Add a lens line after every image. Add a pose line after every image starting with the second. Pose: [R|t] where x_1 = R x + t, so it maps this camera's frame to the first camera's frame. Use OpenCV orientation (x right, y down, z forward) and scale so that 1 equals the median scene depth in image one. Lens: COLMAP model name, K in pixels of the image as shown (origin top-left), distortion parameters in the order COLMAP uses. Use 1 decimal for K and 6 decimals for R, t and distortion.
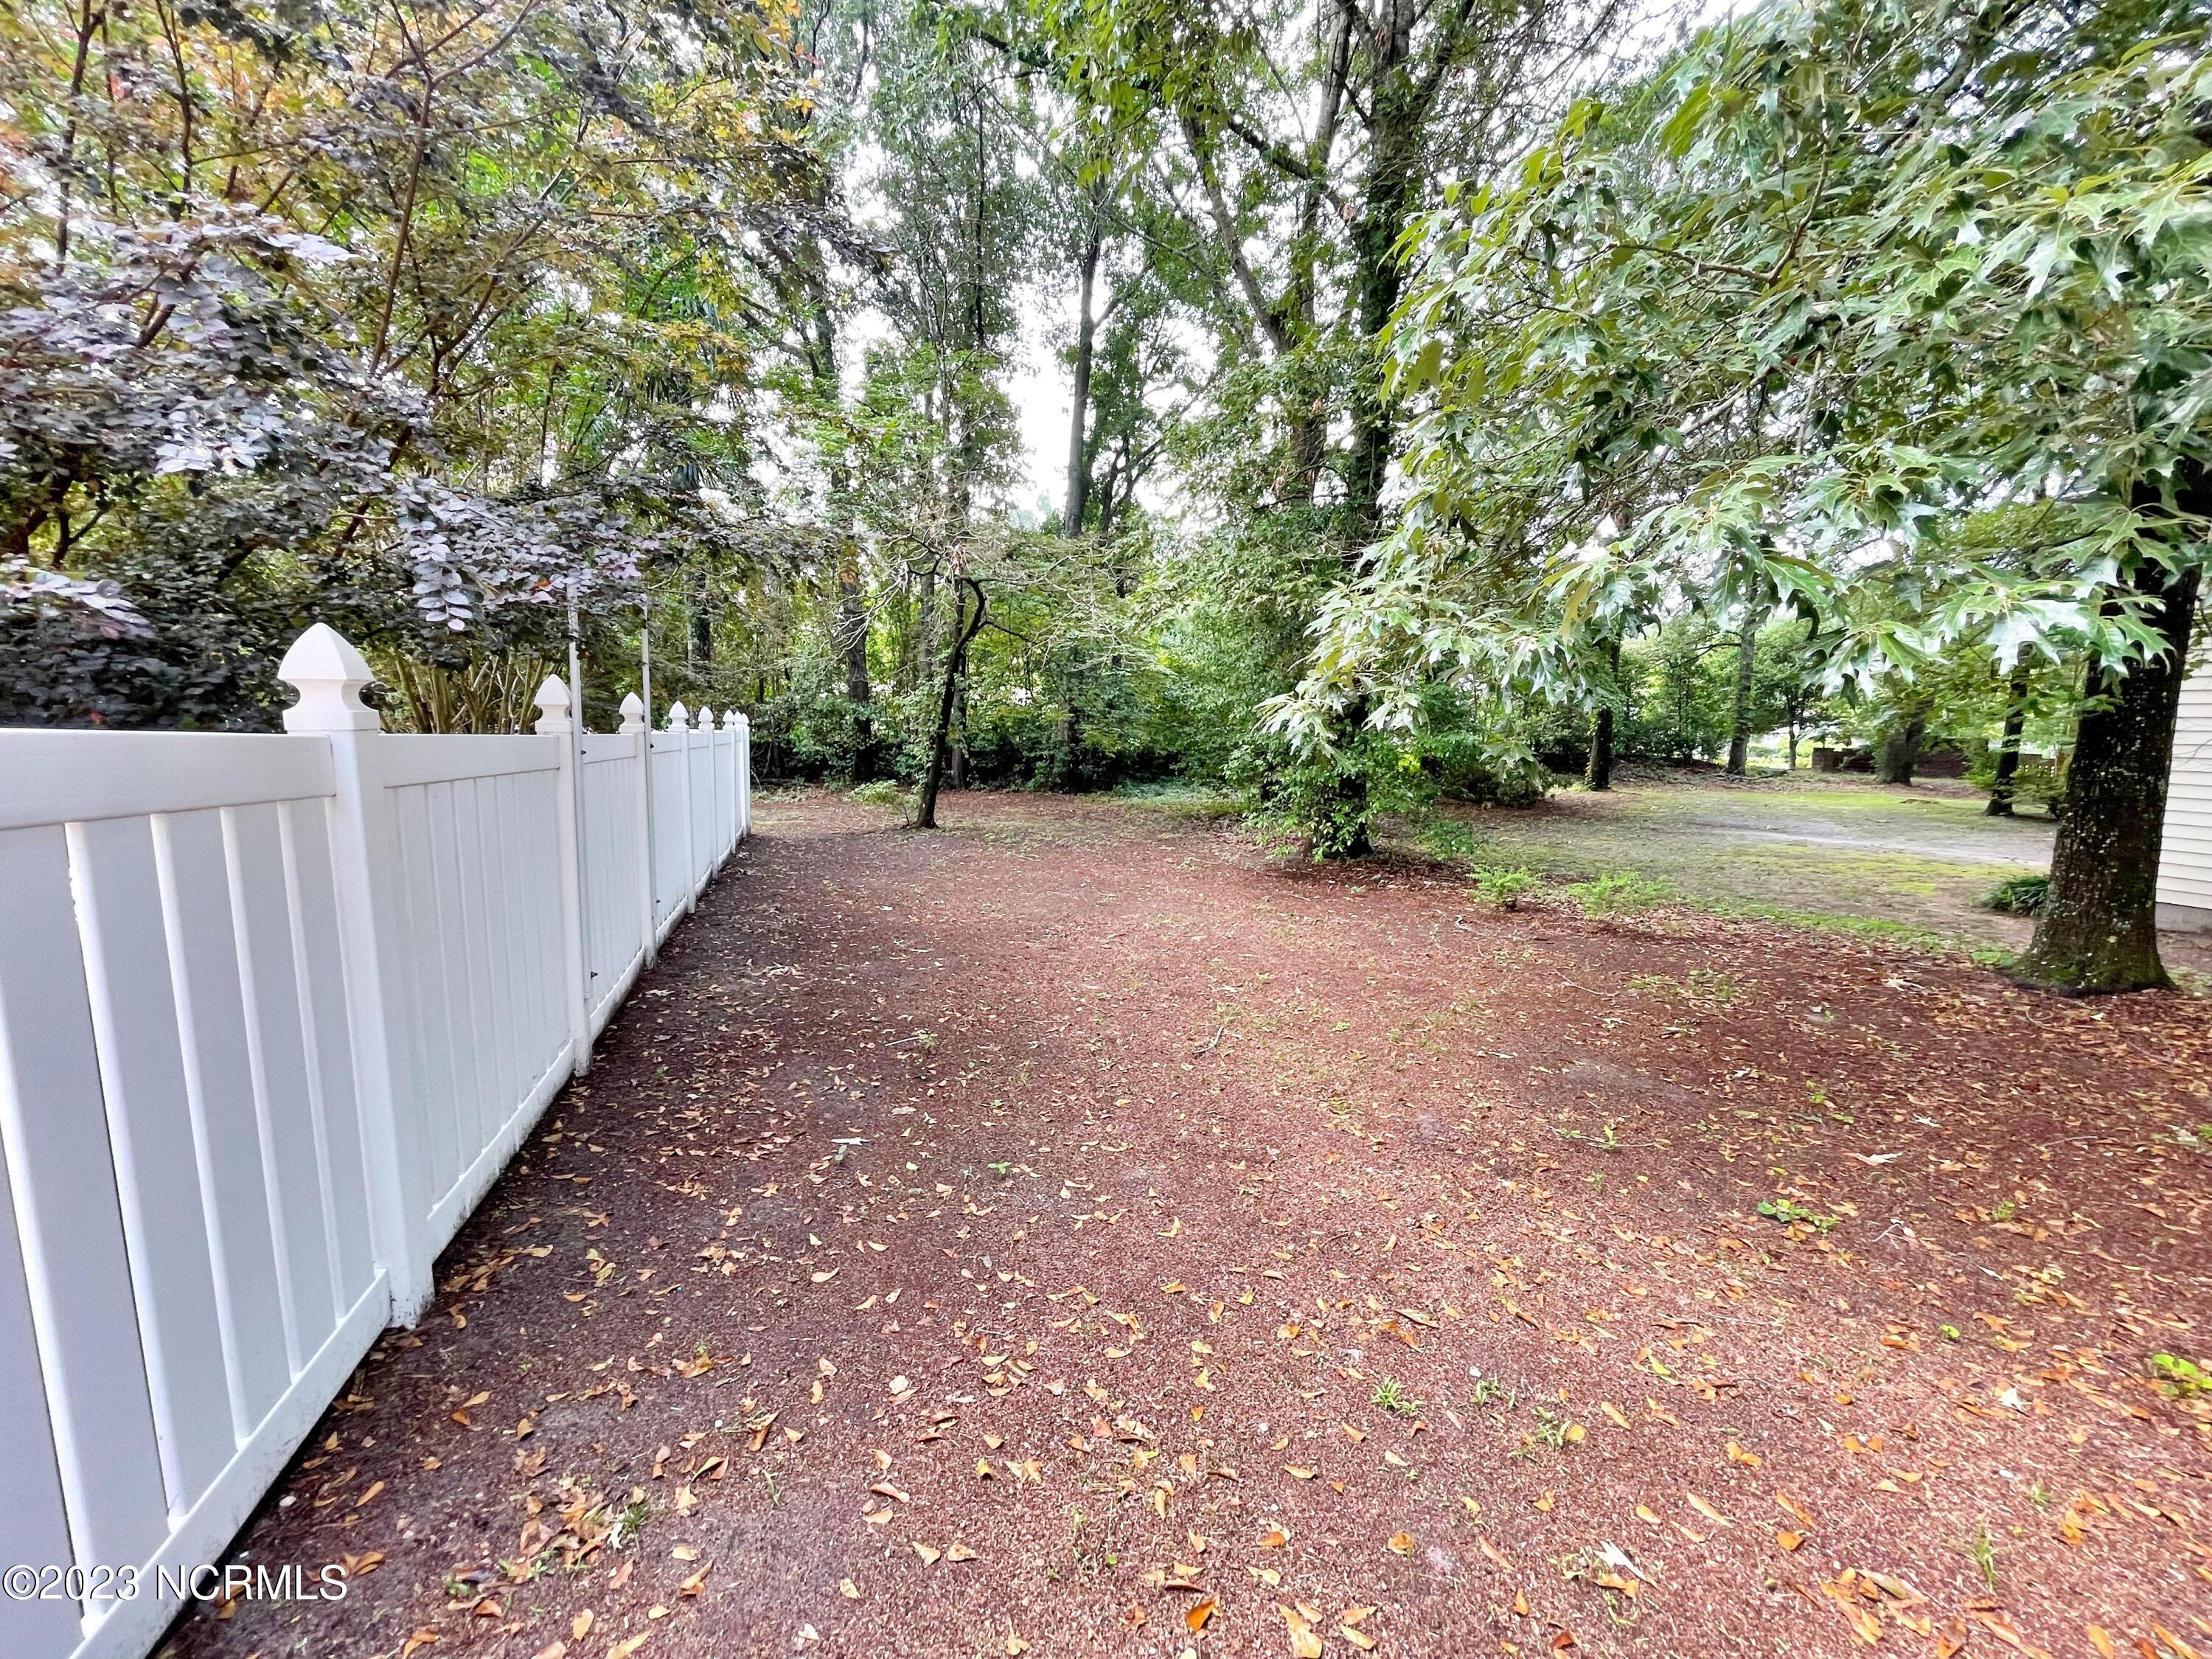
lens RADIAL K [[897.5, 0, 1100.5], [0, 897.5, 836.3], [0, 0, 1]] dist [0.000356, -0.000487]
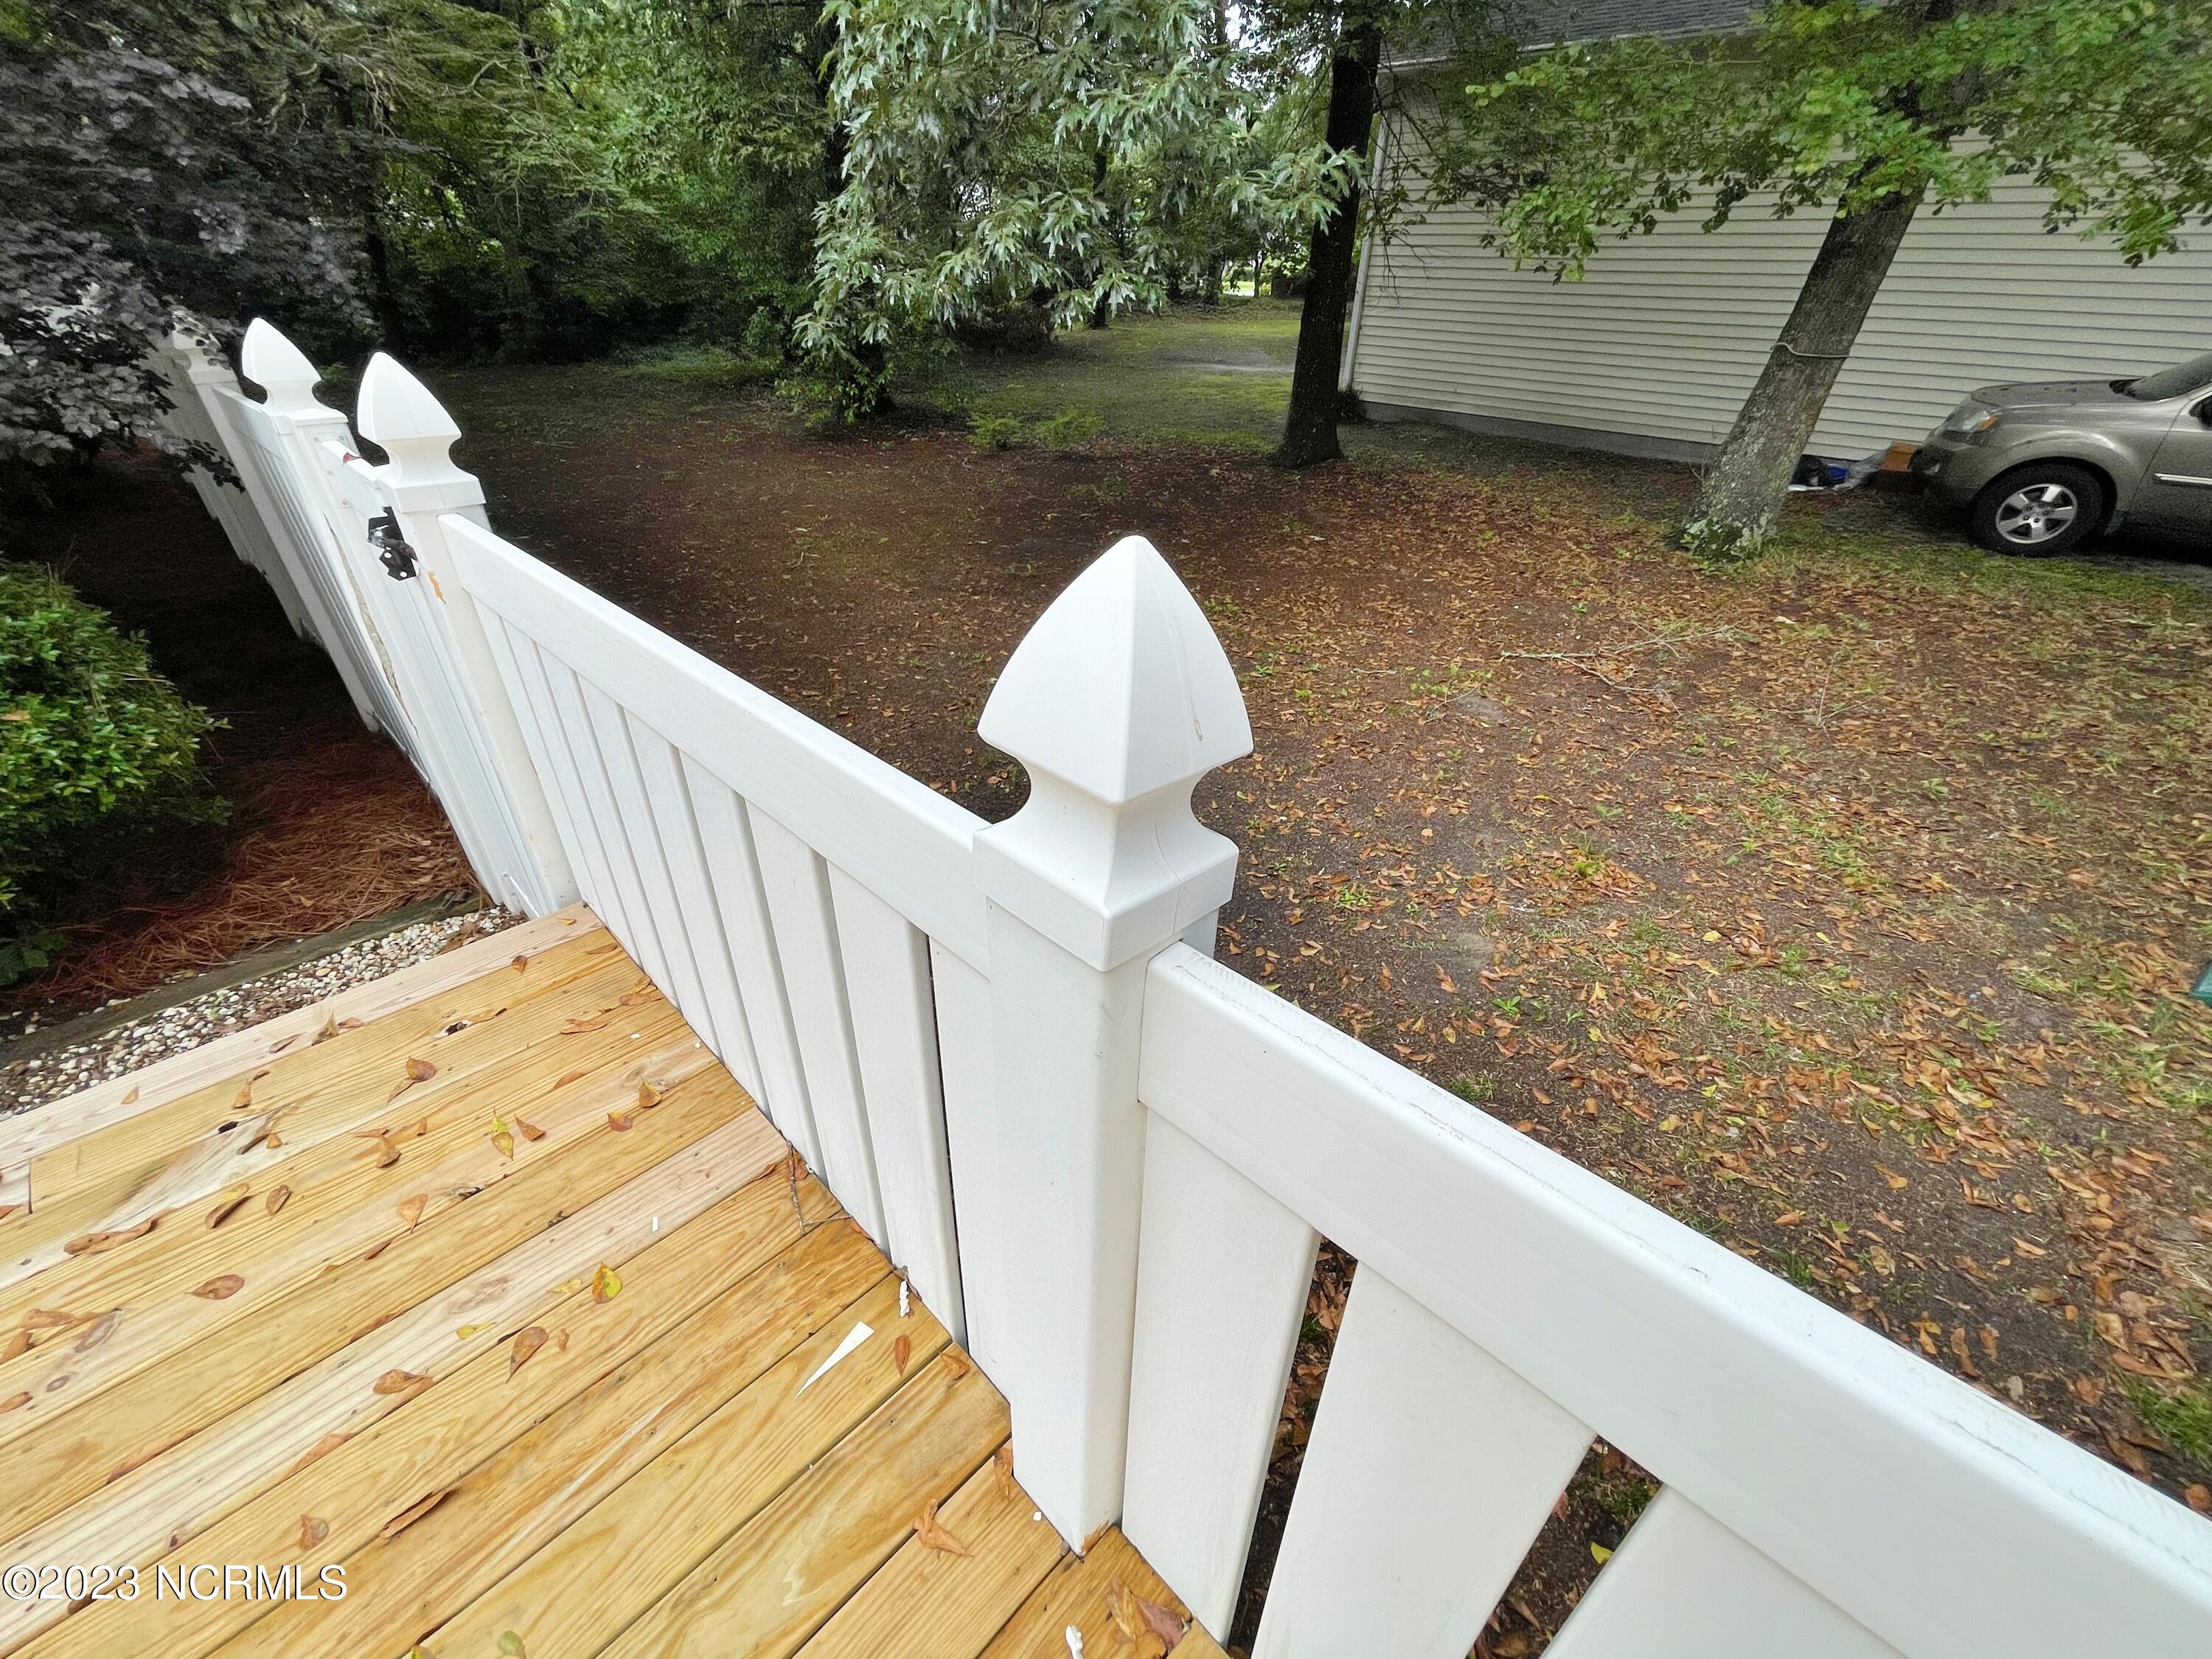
lens RADIAL K [[897.5, 0, 1100.5], [0, 897.5, 836.3], [0, 0, 1]] dist [0.000356, -0.000487]
pose [[0.884200, -0.266214, 0.383823, -0.066510], [0.069072, 0.887184, 0.456217, -0.004876], [-0.461973, -0.376875, 0.802836, -0.312726]]
